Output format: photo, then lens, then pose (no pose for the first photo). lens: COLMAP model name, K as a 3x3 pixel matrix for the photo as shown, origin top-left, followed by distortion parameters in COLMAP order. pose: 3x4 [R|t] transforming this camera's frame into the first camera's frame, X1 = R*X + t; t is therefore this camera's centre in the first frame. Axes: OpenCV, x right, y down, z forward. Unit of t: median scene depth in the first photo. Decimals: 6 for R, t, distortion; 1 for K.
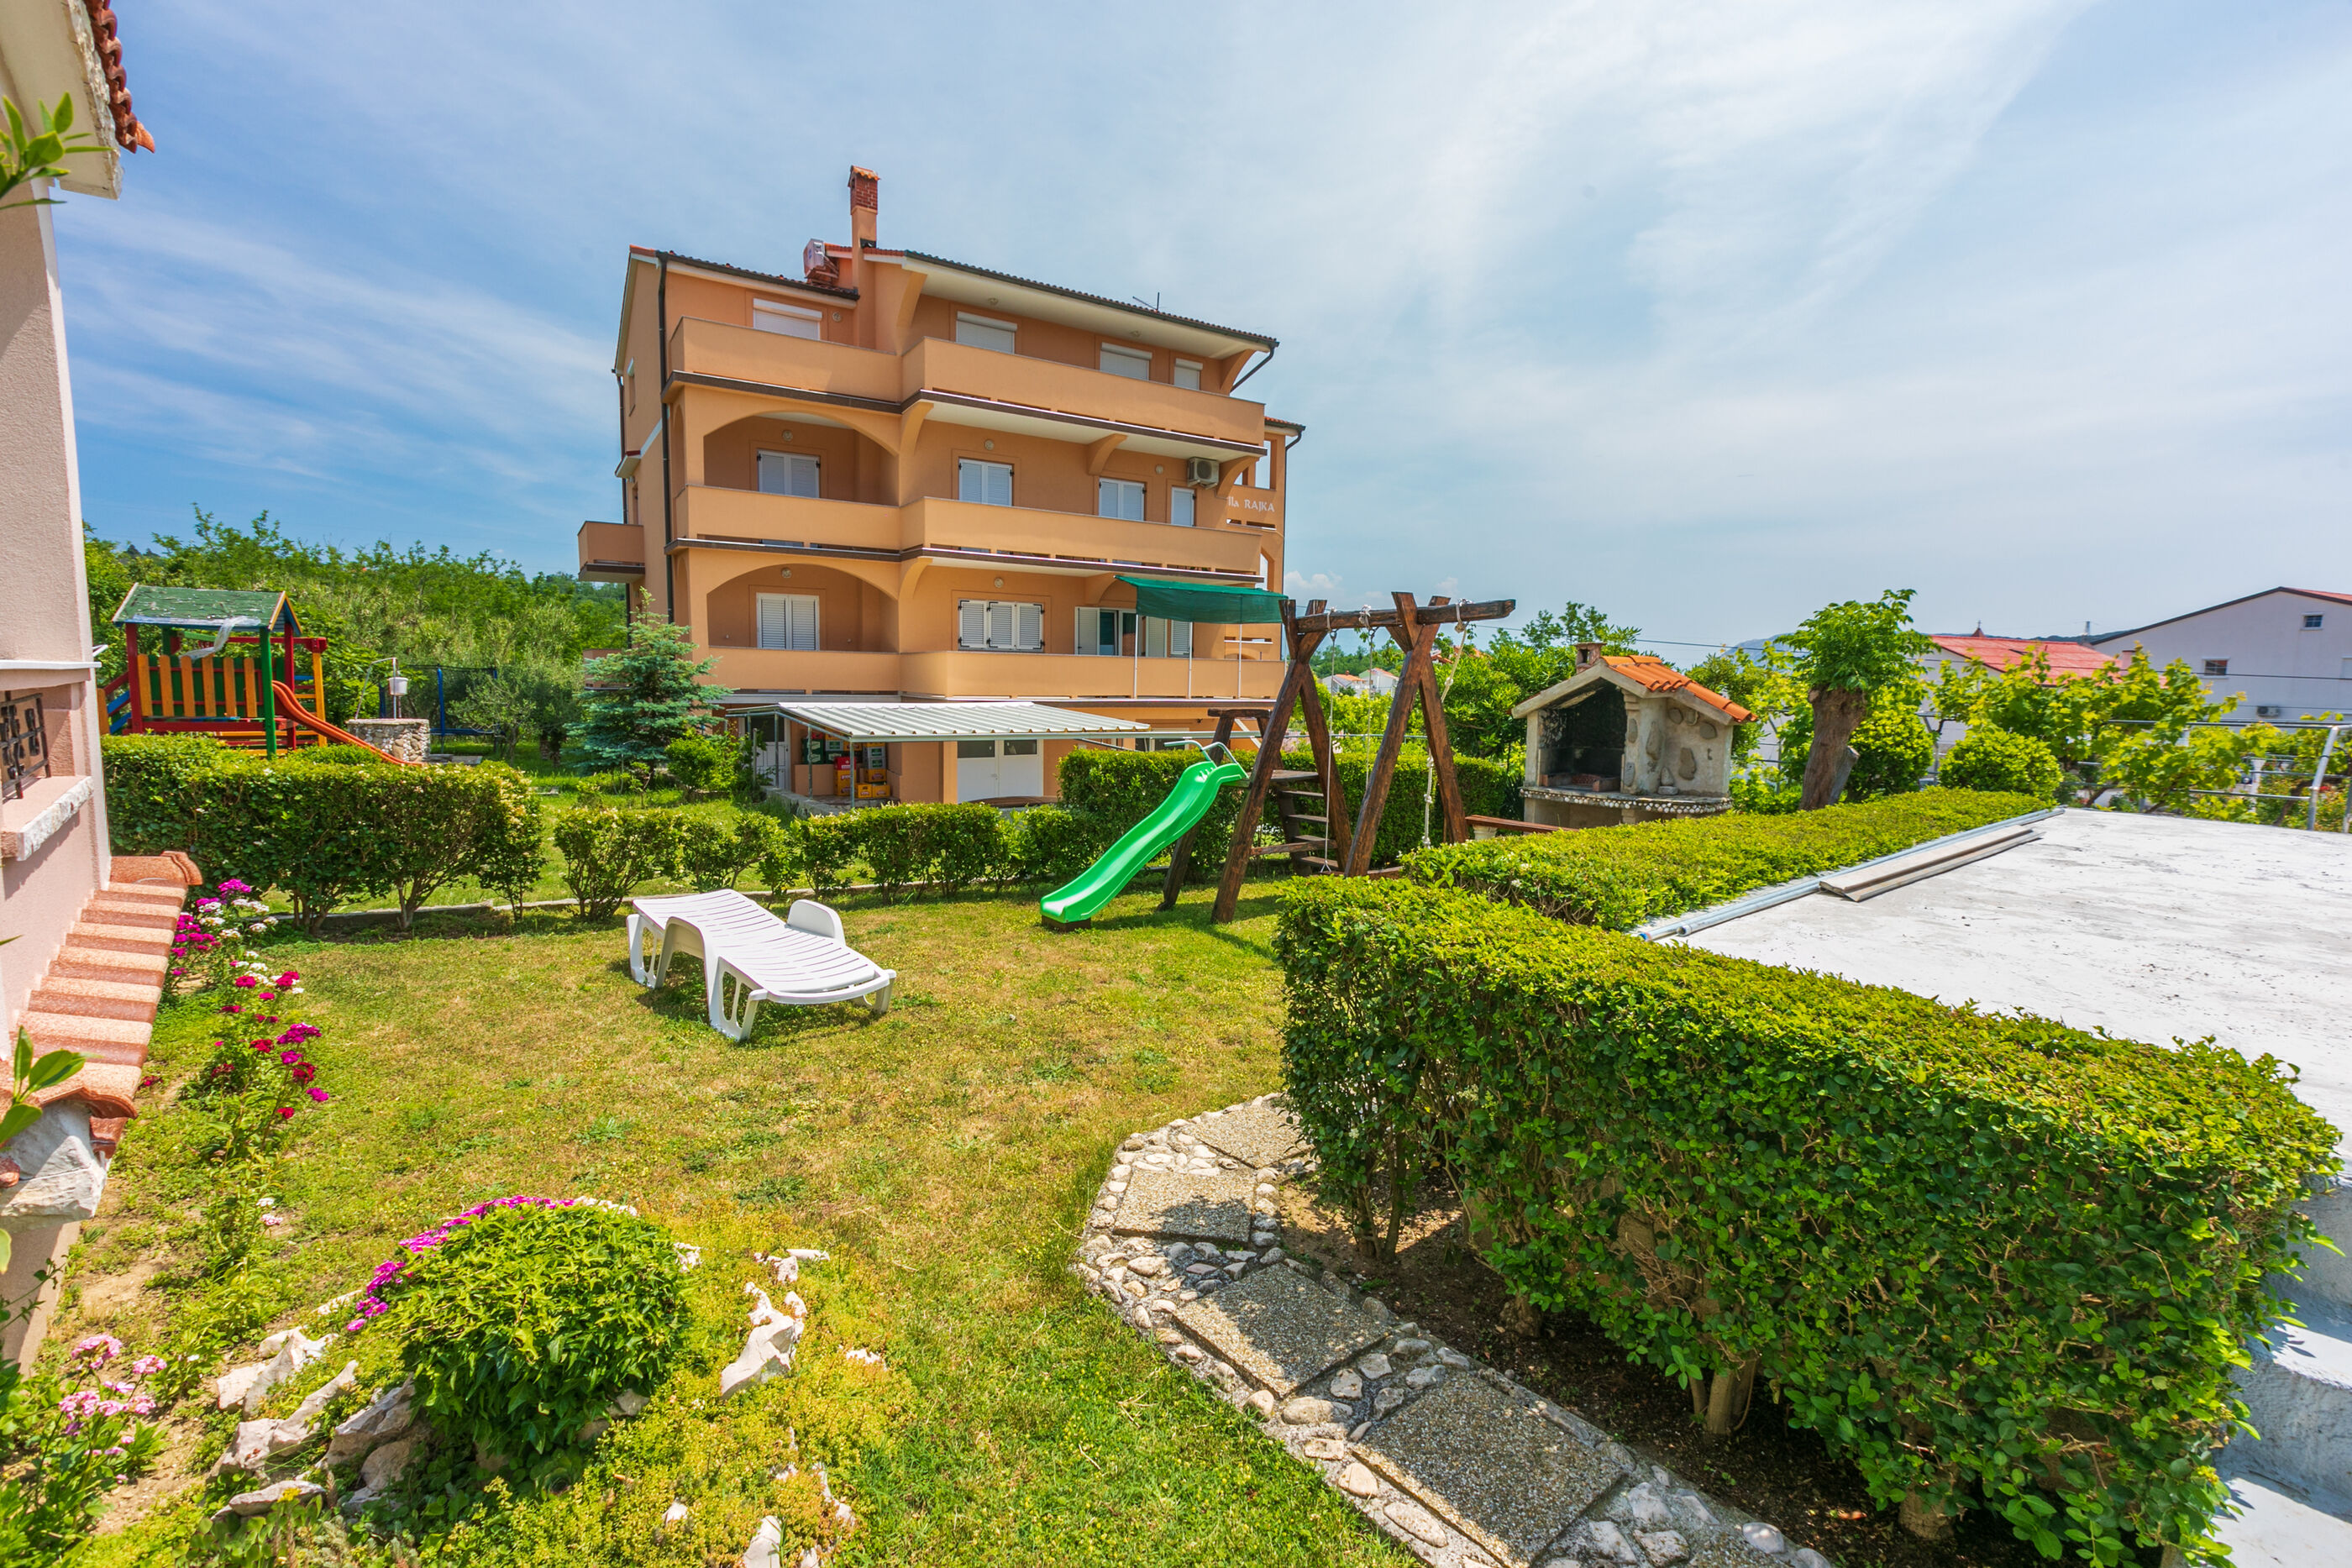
lens RADIAL K [[1068.5, 0, 1132.2], [0, 1068.5, 783.9], [0, 0, 1]] dist [-0.000281, 0.000291]
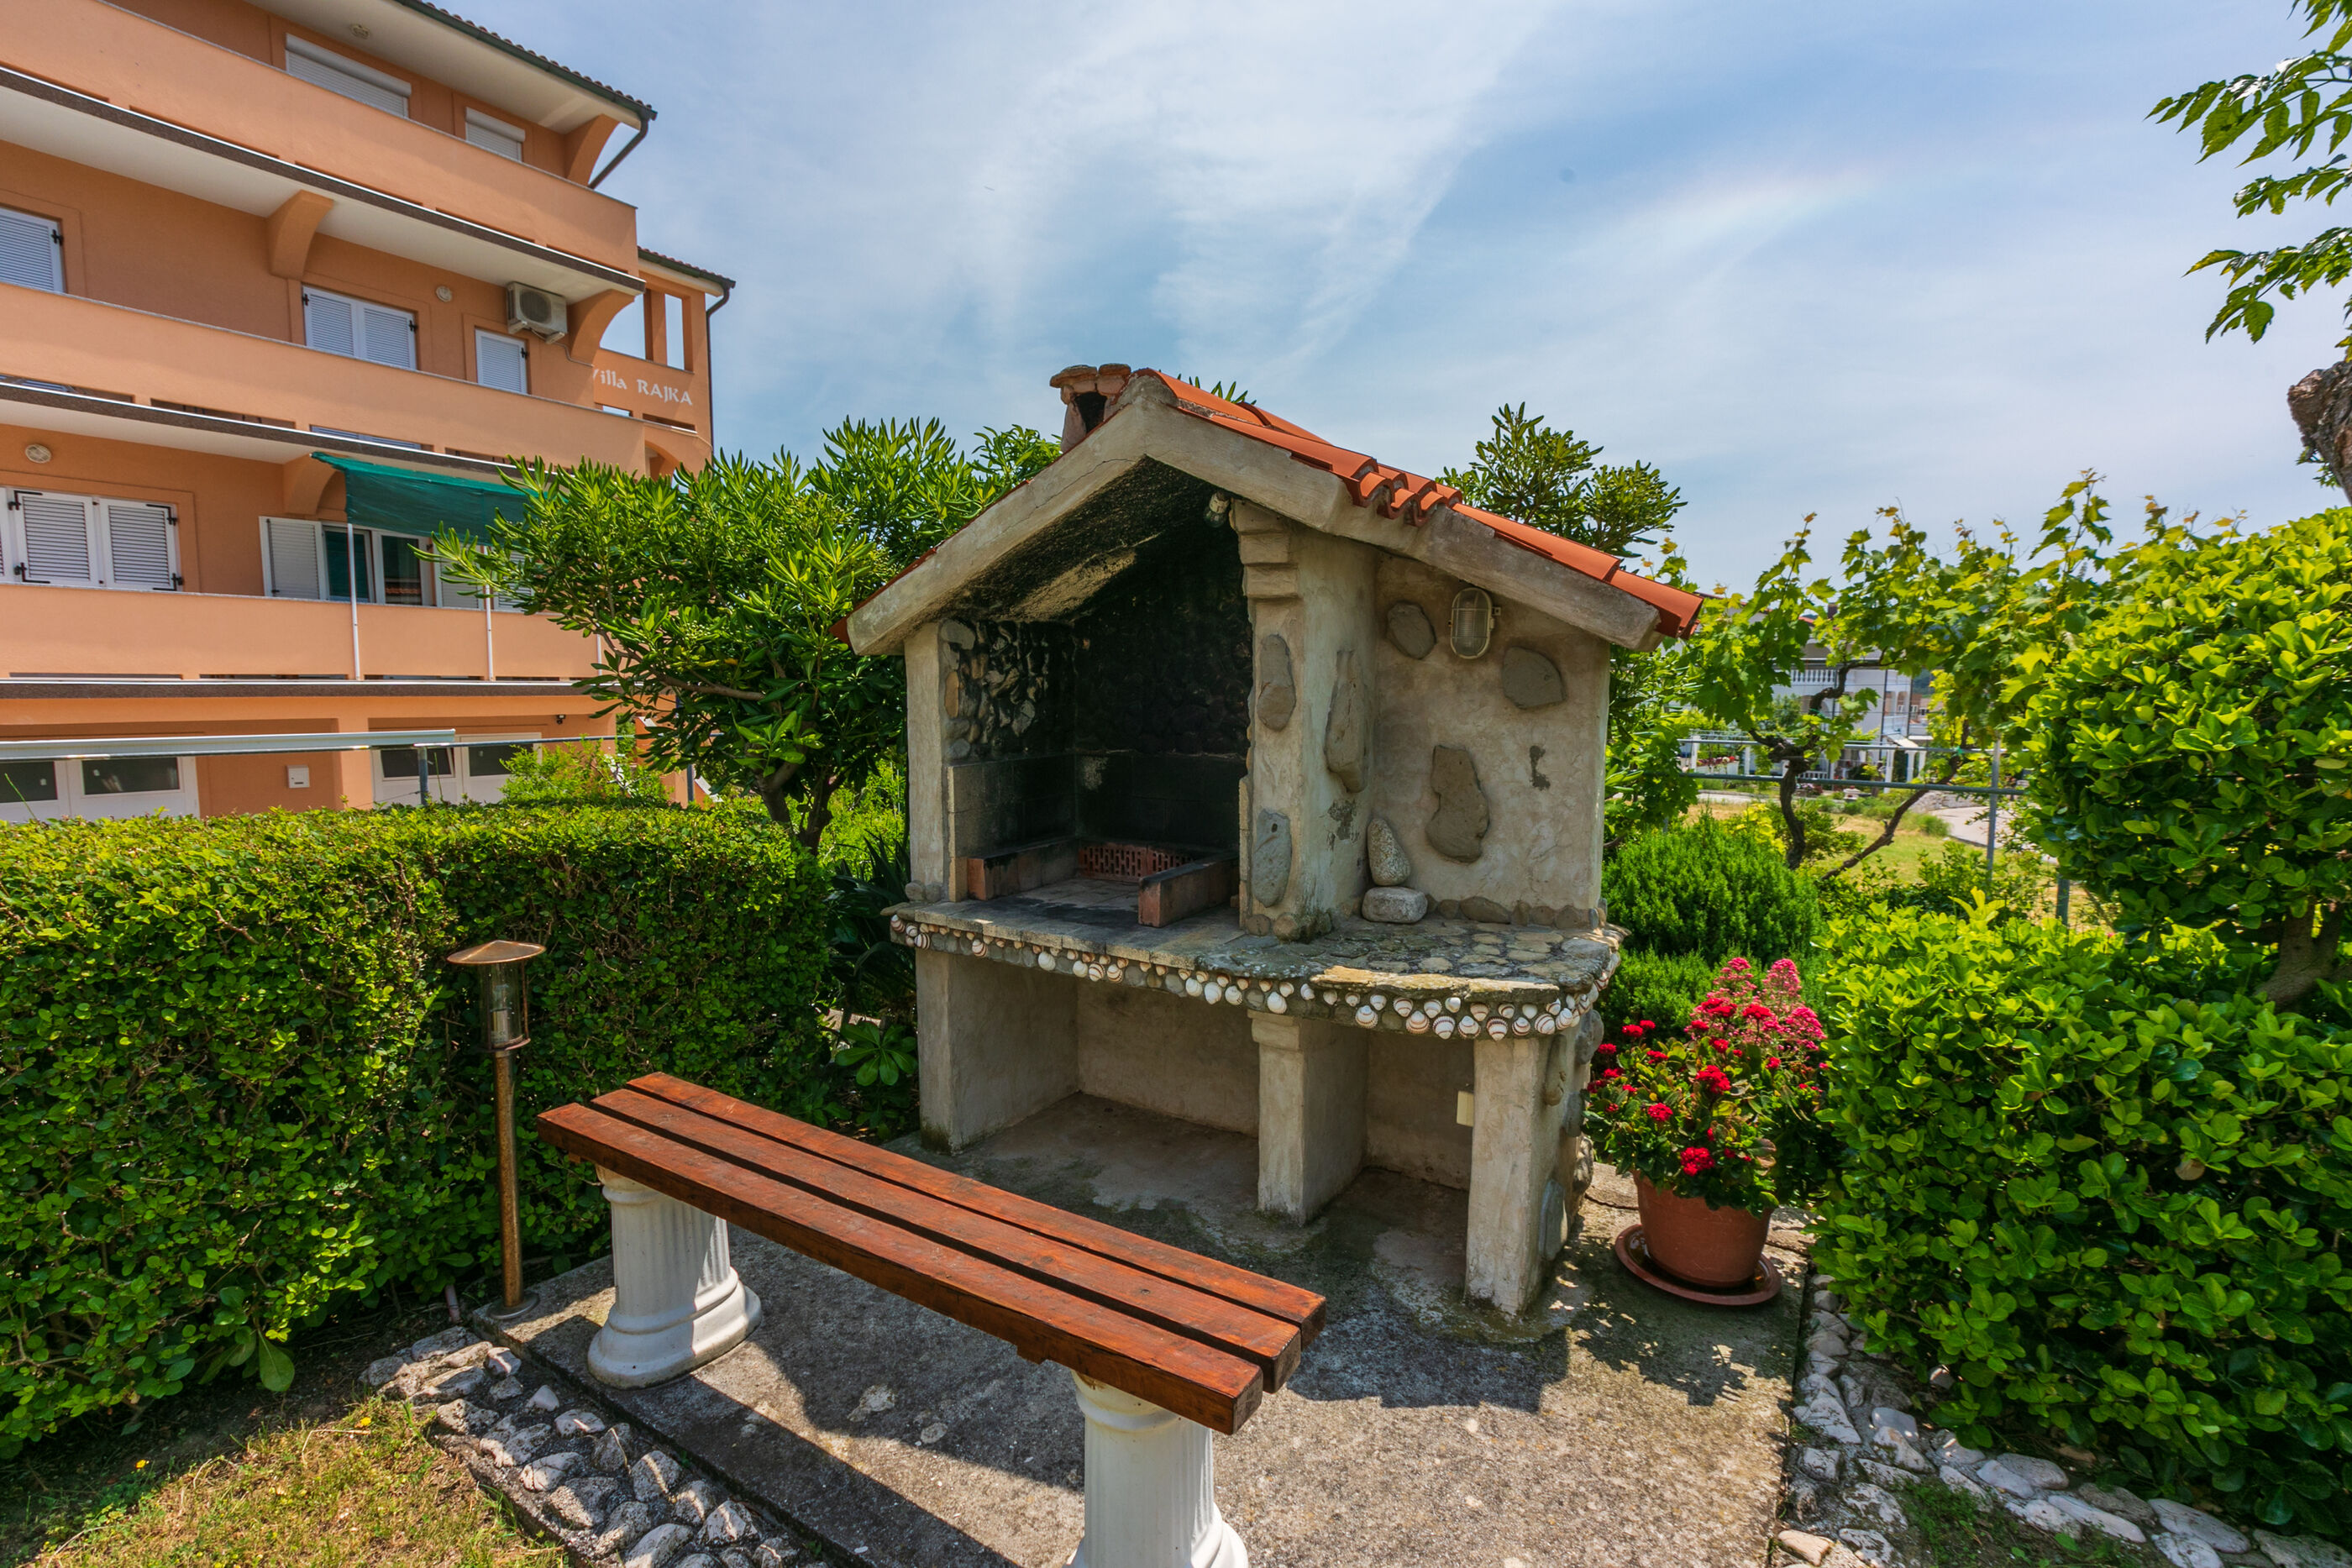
lens RADIAL K [[1069.1, 0, 1171.4], [0, 1069.1, 778.4], [0, 0, 1]] dist [0.004126, -0.000228]
pose [[0.908906, -0.045947, 0.414462, 0.142053], [0.048583, 0.998810, 0.004186, -0.012385], [-0.414162, 0.016331, 0.910057, 0.325423]]
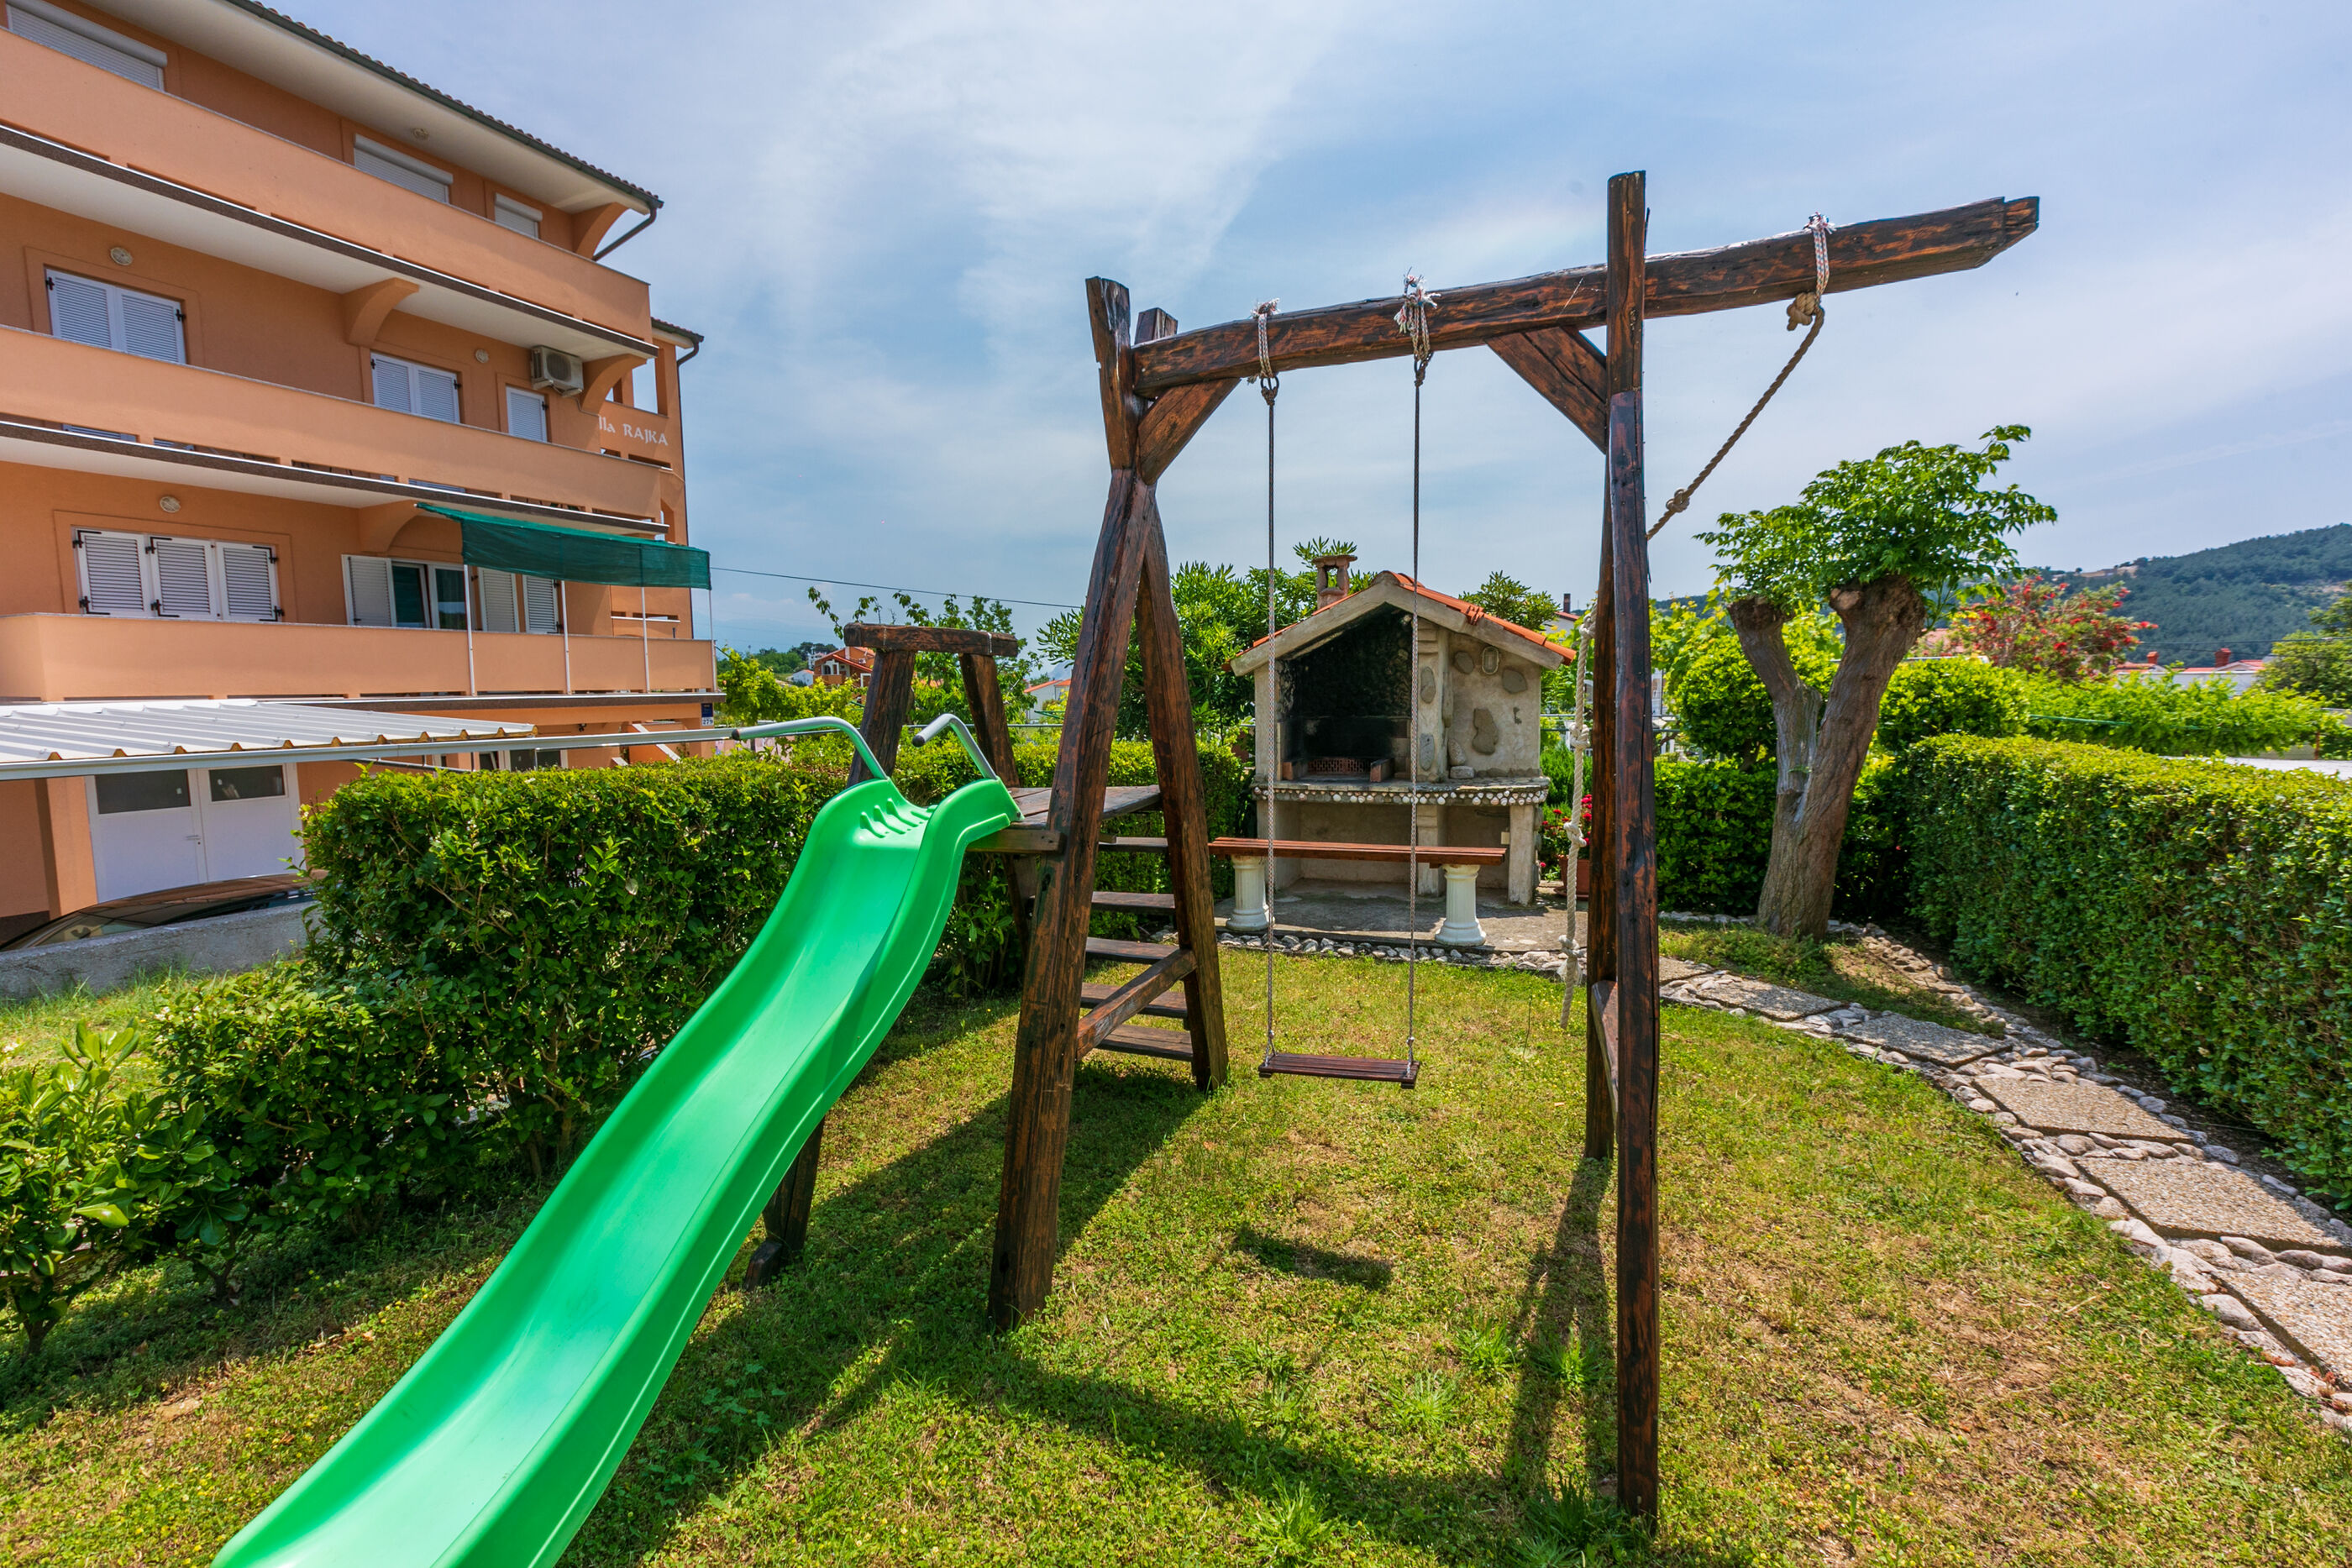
lens RADIAL K [[1069.1, 0, 1171.4], [0, 1069.1, 778.4], [0, 0, 1]] dist [0.004126, -0.000228]
pose [[0.826924, -0.075360, 0.557240, -0.012076], [0.080750, 0.996622, 0.014952, -0.006357], [-0.556485, 0.032633, 0.830217, 0.226519]]
